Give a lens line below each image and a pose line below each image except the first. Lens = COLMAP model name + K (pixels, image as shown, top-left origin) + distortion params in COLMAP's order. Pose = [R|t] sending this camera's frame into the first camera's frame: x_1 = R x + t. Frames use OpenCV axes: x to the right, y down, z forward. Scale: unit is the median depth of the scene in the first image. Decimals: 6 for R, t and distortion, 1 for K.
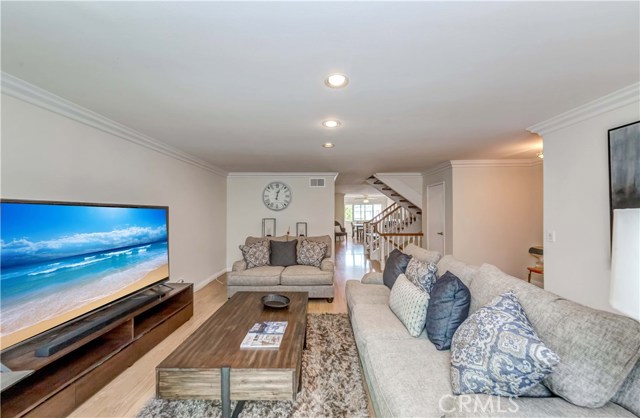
lens RADIAL K [[228.4, 0, 321.4], [0, 228.4, 211.7], [0, 0, 1]] dist [-0.001377, -0.000090]
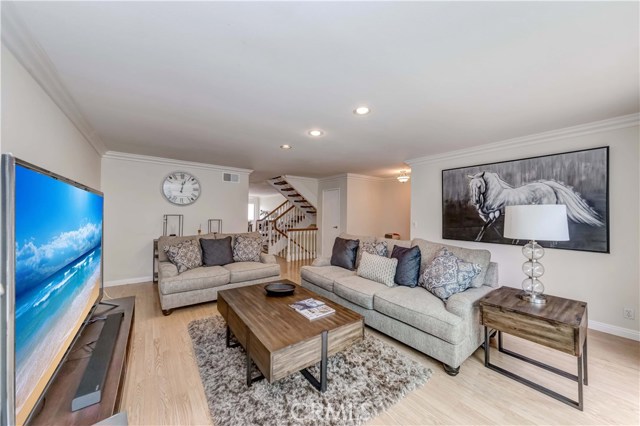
lens RADIAL K [[226.2, 0, 320.0], [0, 226.2, 213.0], [0, 0, 1]] dist [0.000999, 0.000137]
pose [[0.797422, 0.013897, 0.603262, -0.407579], [-0.017068, 0.999854, -0.000470, 0.020255], [-0.603180, -0.009922, 0.797543, 0.023942]]
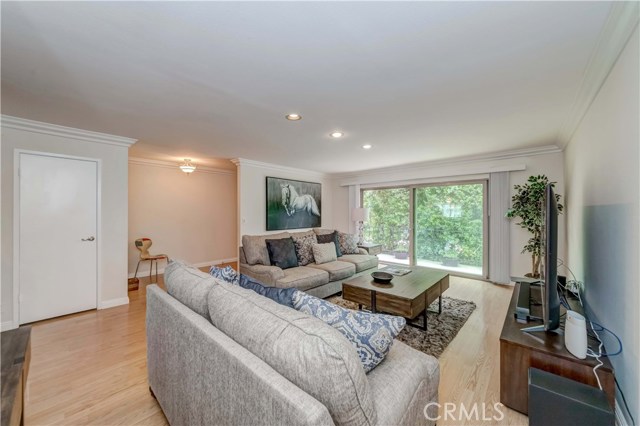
lens RADIAL K [[237.0, 0, 320.1], [0, 237.0, 211.3], [0, 0, 1]] dist [-0.000296, -0.000229]
pose [[-0.748691, 0.004605, 0.662903, -0.475955], [-0.004420, 0.999919, -0.011939, 0.030903], [-0.662904, -0.011869, -0.748610, 1.373796]]
